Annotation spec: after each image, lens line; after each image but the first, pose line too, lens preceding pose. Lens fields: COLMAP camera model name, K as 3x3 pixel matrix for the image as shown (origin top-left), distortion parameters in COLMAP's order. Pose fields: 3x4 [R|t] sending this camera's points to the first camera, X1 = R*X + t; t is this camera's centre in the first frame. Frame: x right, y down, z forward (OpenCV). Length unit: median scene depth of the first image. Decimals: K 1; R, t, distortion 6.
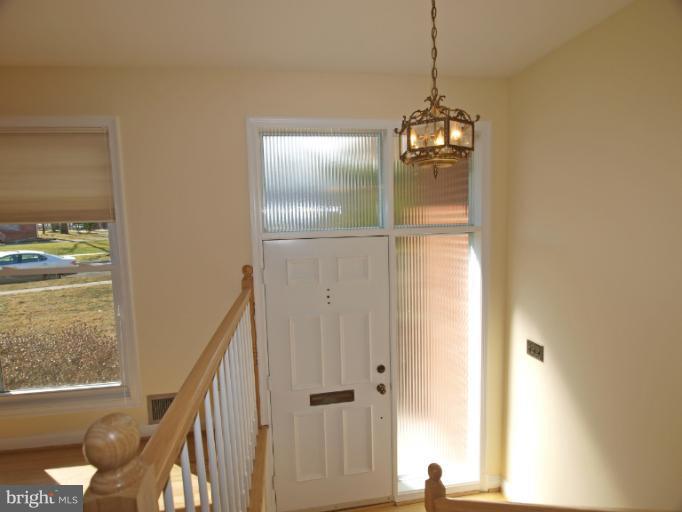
lens RADIAL K [[356.8, 0, 339.1], [0, 356.8, 251.3], [0, 0, 1]] dist [-0.015274, -0.001689]
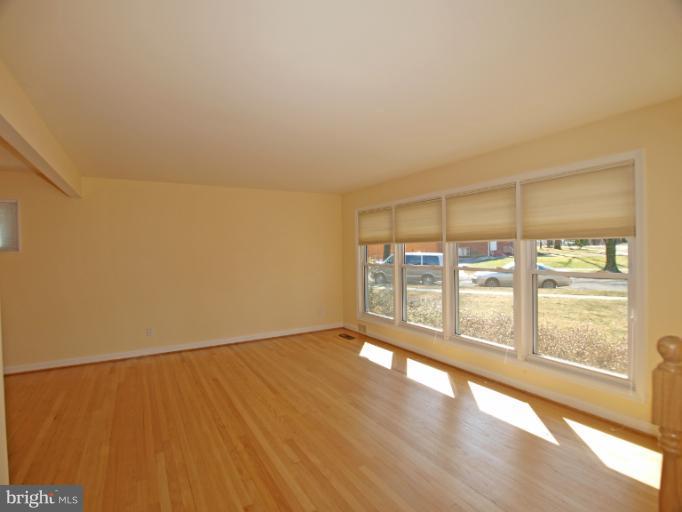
lens RADIAL K [[356.8, 0, 340.1], [0, 356.8, 253.5], [0, 0, 1]] dist [-0.015274, -0.001689]
pose [[0.358810, 0.030728, -0.932905, 0.025928], [-0.068363, 0.997639, 0.006567, 0.006699], [0.930904, 0.061420, 0.360064, -0.076056]]
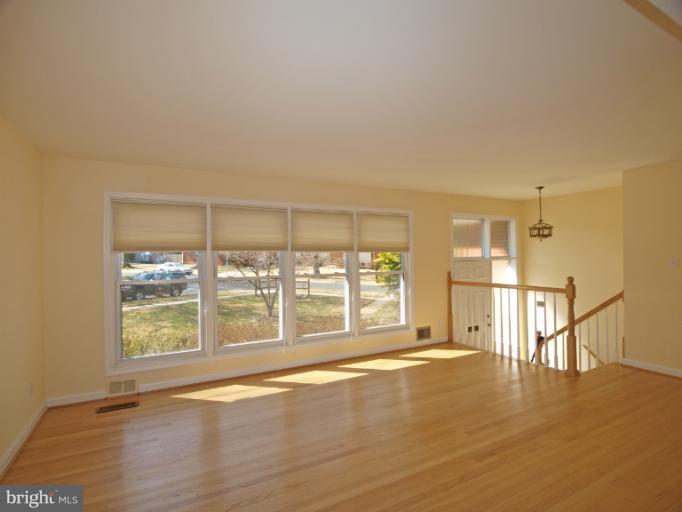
lens RADIAL K [[356.8, 0, 341.0], [0, 356.8, 252.1], [0, 0, 1]] dist [-0.015274, -0.001689]
pose [[0.943238, 0.020144, 0.331507, -0.432910], [0.014221, 0.994794, -0.100912, 0.034996], [-0.331814, 0.099898, 0.938041, -0.255960]]
